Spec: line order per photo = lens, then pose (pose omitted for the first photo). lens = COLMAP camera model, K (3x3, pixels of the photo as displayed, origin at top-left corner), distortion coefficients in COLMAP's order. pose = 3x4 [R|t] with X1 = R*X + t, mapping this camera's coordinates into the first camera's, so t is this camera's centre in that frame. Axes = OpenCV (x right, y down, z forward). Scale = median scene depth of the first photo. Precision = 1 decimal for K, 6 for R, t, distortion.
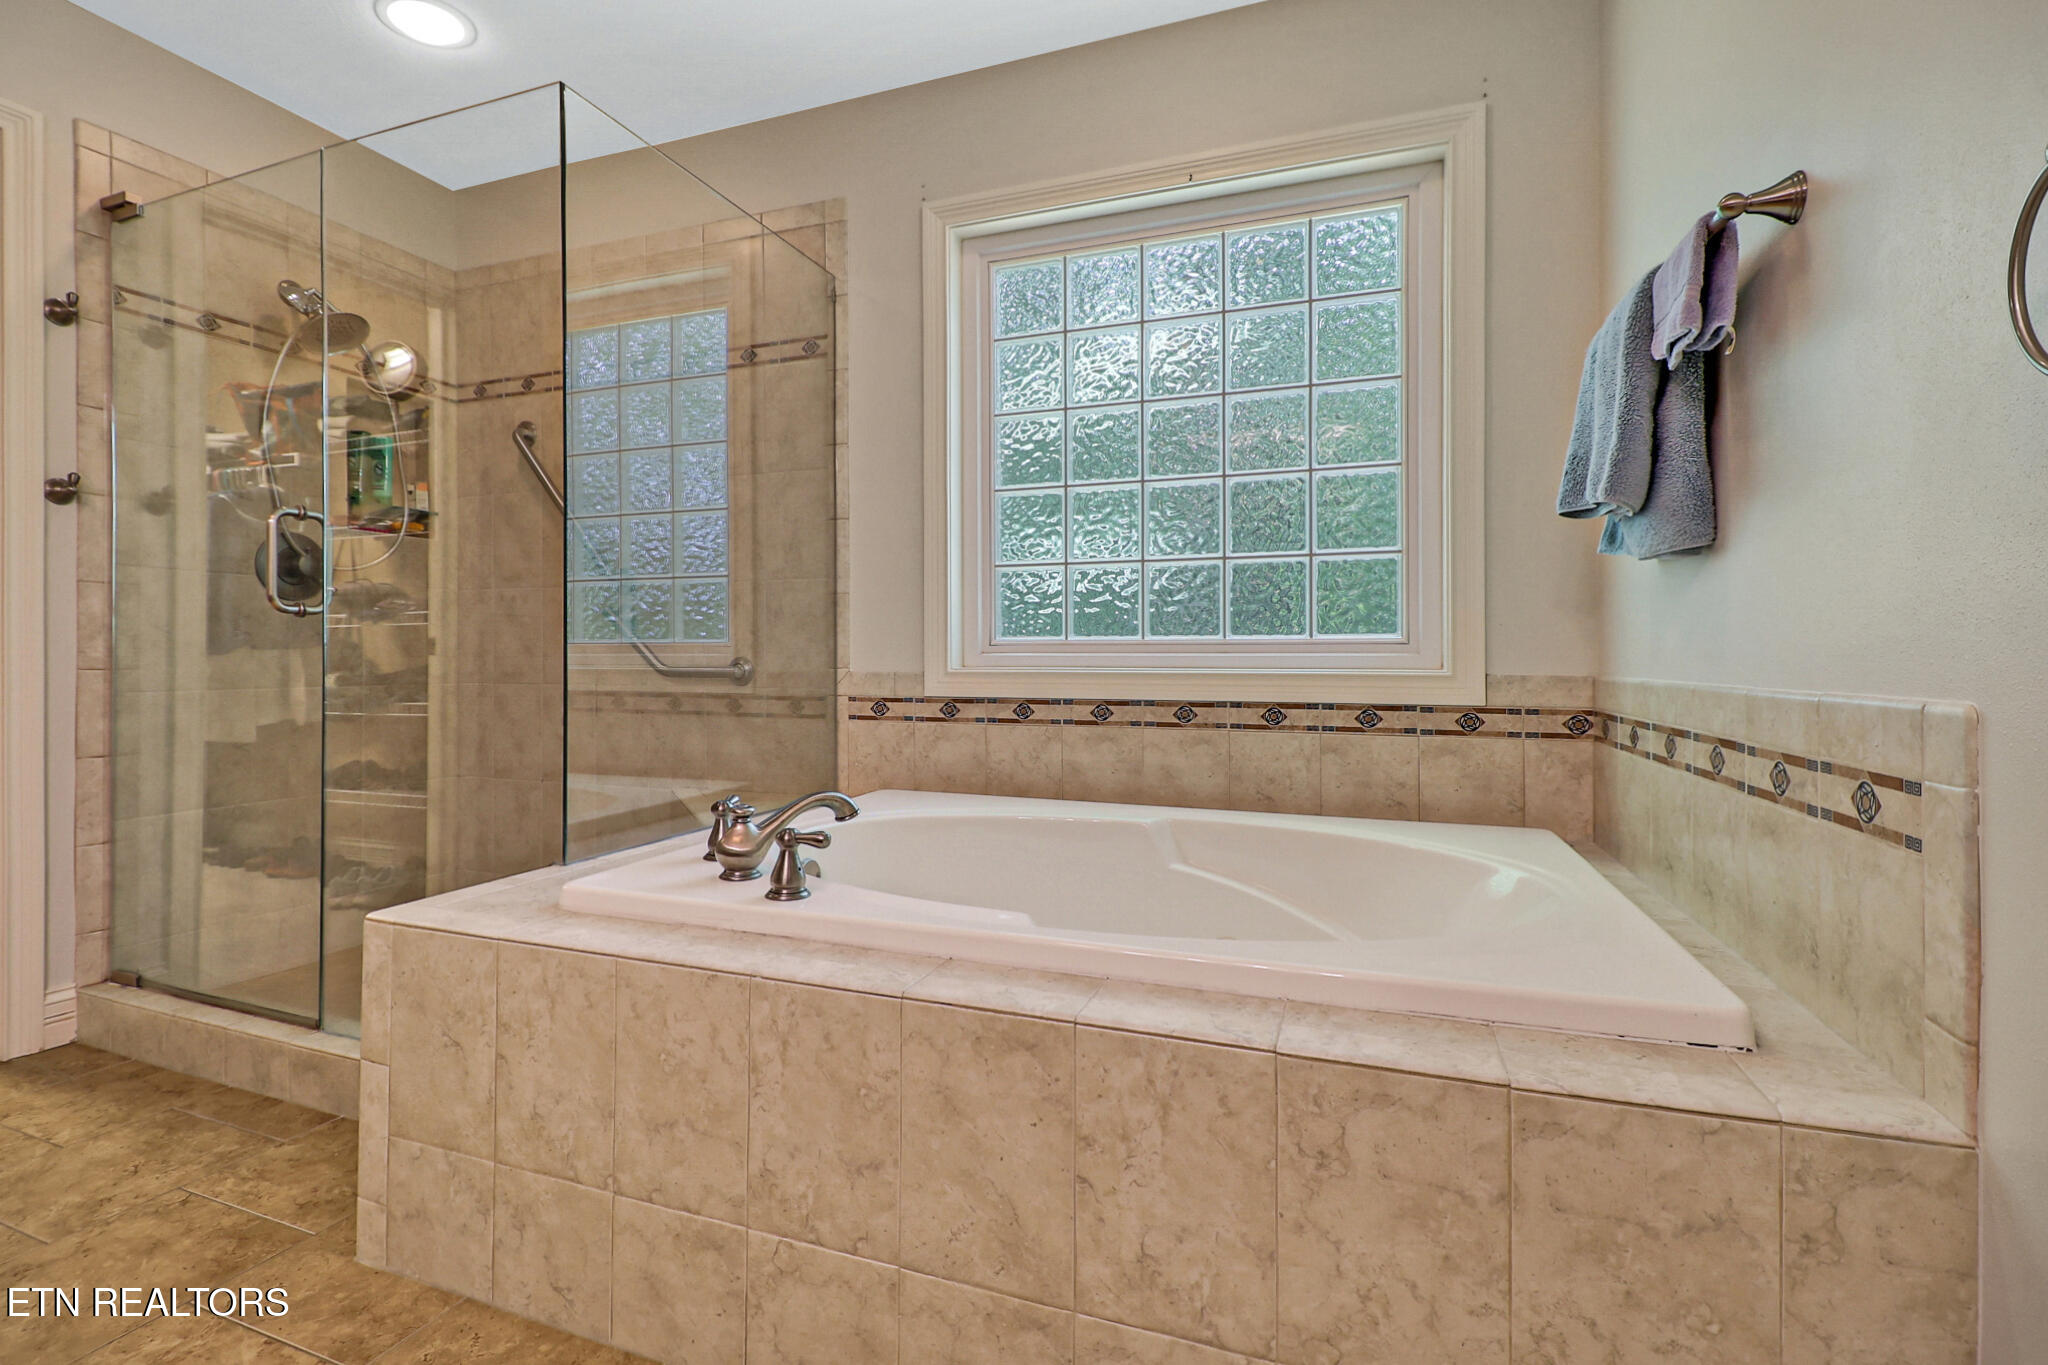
lens RADIAL K [[938.6, 0, 1010.7], [0, 938.6, 656.7], [0, 0, 1]] dist [0.001770, -0.012975]
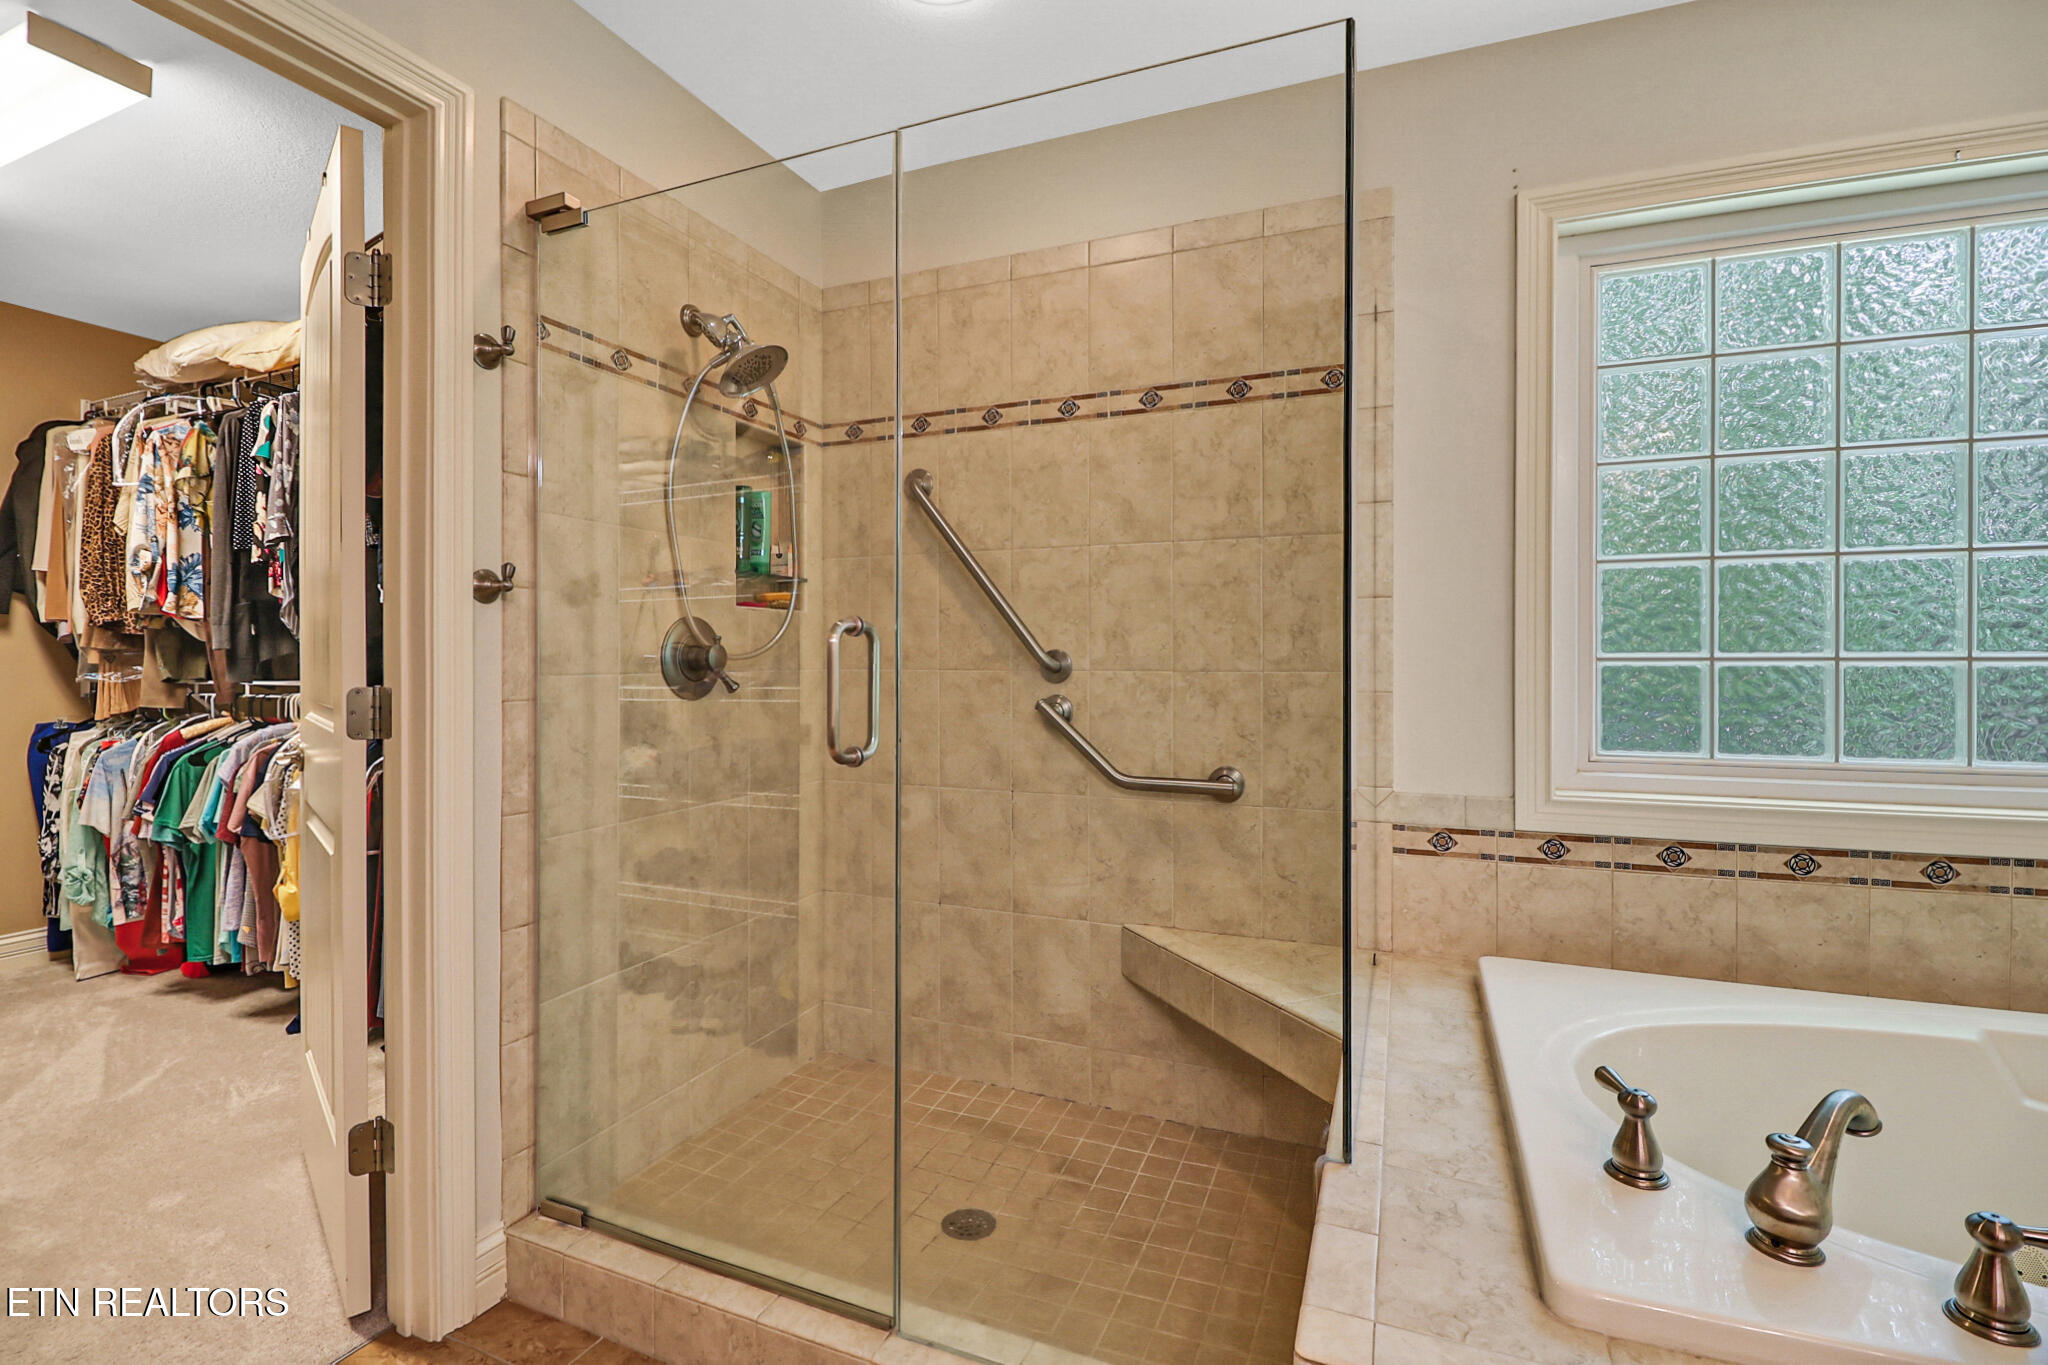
lens RADIAL K [[945.3, 0, 1015.6], [0, 945.3, 660.8], [0, 0, 1]] dist [0.000913, -0.019333]
pose [[0.998743, -0.001482, -0.050110, -0.499006], [0.001575, 0.999997, 0.001836, -0.106812], [0.050107, -0.001912, 0.998742, 0.219608]]
